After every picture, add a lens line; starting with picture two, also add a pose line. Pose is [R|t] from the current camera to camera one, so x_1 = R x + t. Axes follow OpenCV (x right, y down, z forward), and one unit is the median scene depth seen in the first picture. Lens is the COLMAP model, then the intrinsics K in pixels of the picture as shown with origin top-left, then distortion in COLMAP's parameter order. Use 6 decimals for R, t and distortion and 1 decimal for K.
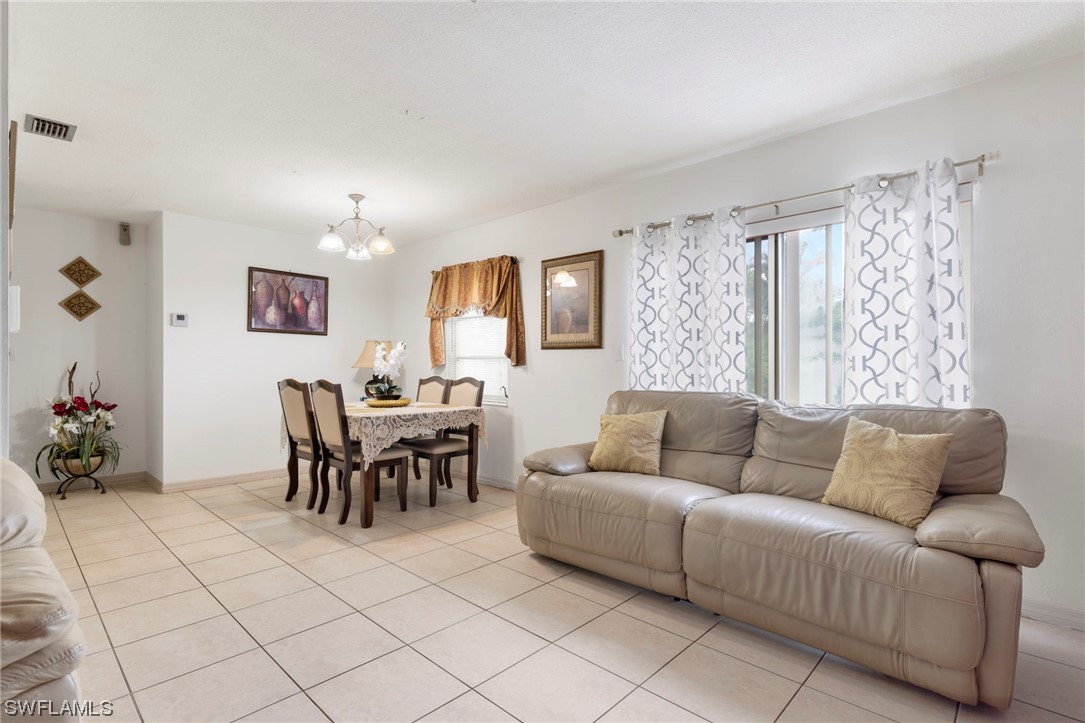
lens RADIAL K [[521.3, 0, 542.5], [0, 521.3, 361.5], [0, 0, 1]] dist [0.001797, 0.000387]
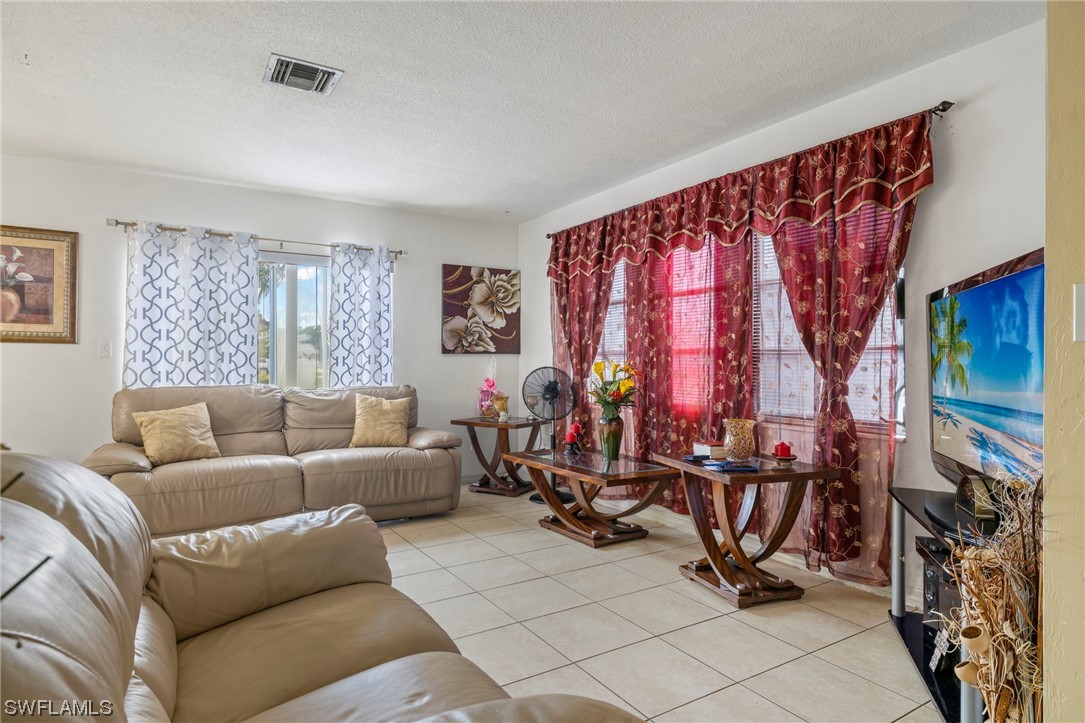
lens RADIAL K [[618.9, 0, 542.5], [0, 618.9, 361.5], [0, 0, 1]] dist [-0.000705, -0.000041]
pose [[0.247083, -0.000165, 0.968994, -0.778316], [-0.006862, 0.999975, 0.001920, -0.002281], [-0.968970, -0.007123, 0.247075, -0.030487]]
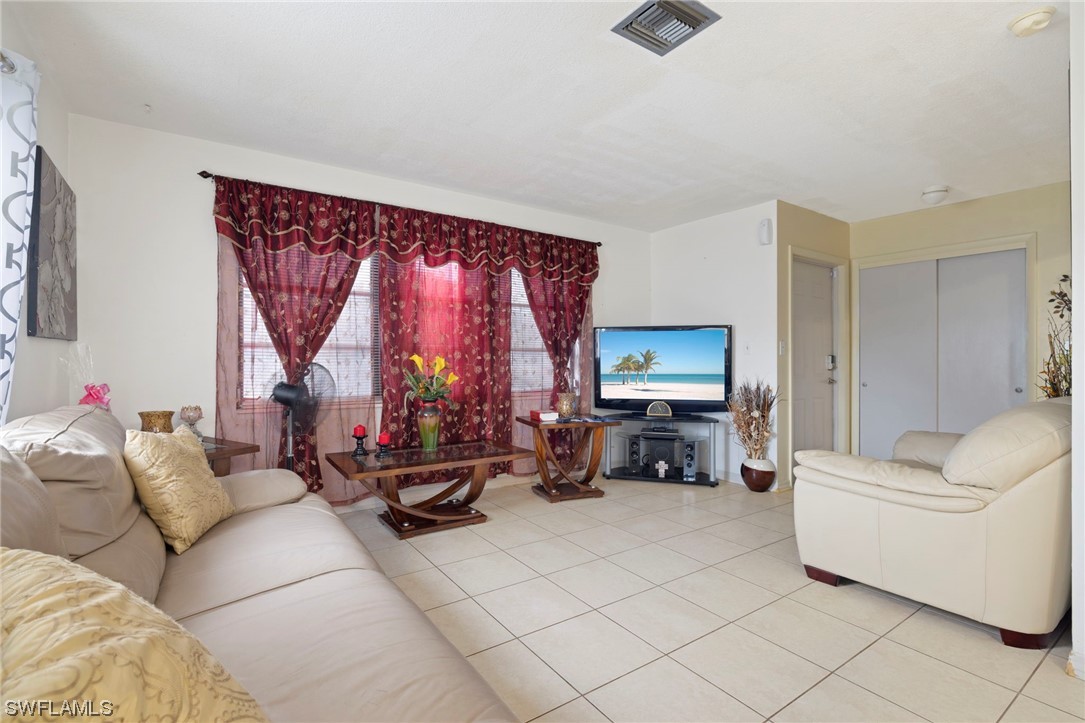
lens RADIAL K [[494.7, 0, 542.5], [0, 494.7, 361.5], [0, 0, 1]] dist [-0.001588, -0.000063]
pose [[-0.981350, -0.005297, 0.192154, -0.038608], [-0.005970, 0.999978, -0.002921, 0.010829], [-0.192134, -0.004013, -0.981360, 1.036202]]
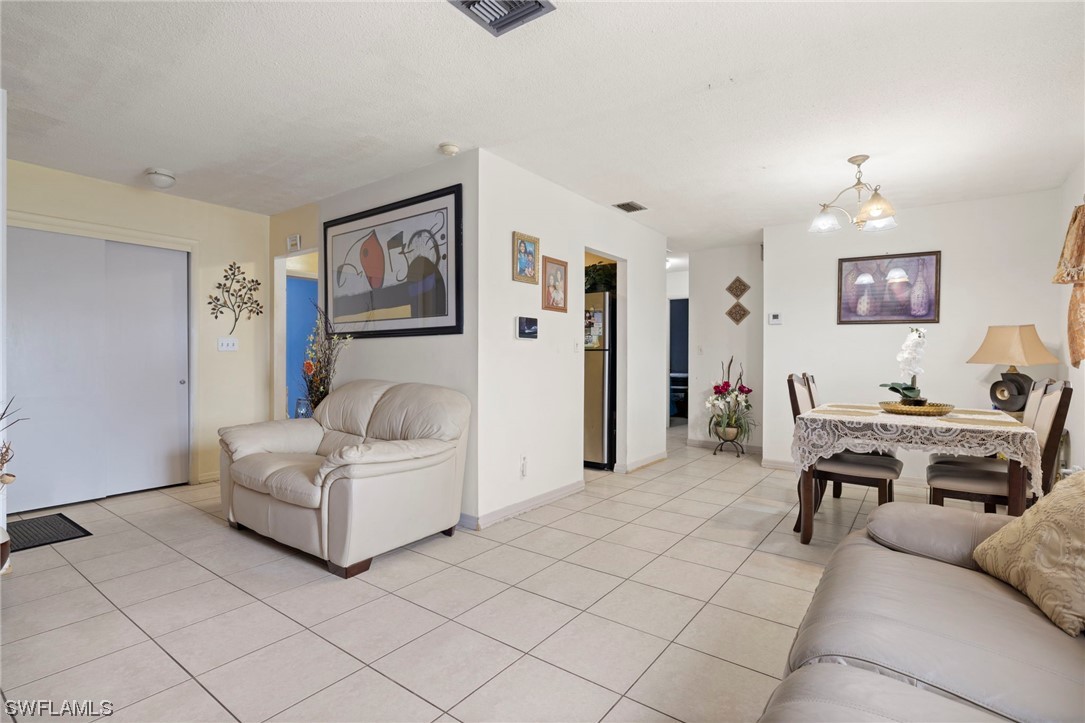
lens RADIAL K [[518.2, 0, 542.5], [0, 518.2, 361.5], [0, 0, 1]] dist [-0.001269, 0.000048]
pose [[0.128622, 0.009623, -0.991647, 0.471053], [-0.000214, 0.999953, 0.009676, 0.003091], [0.991694, -0.001032, 0.128618, 0.448635]]
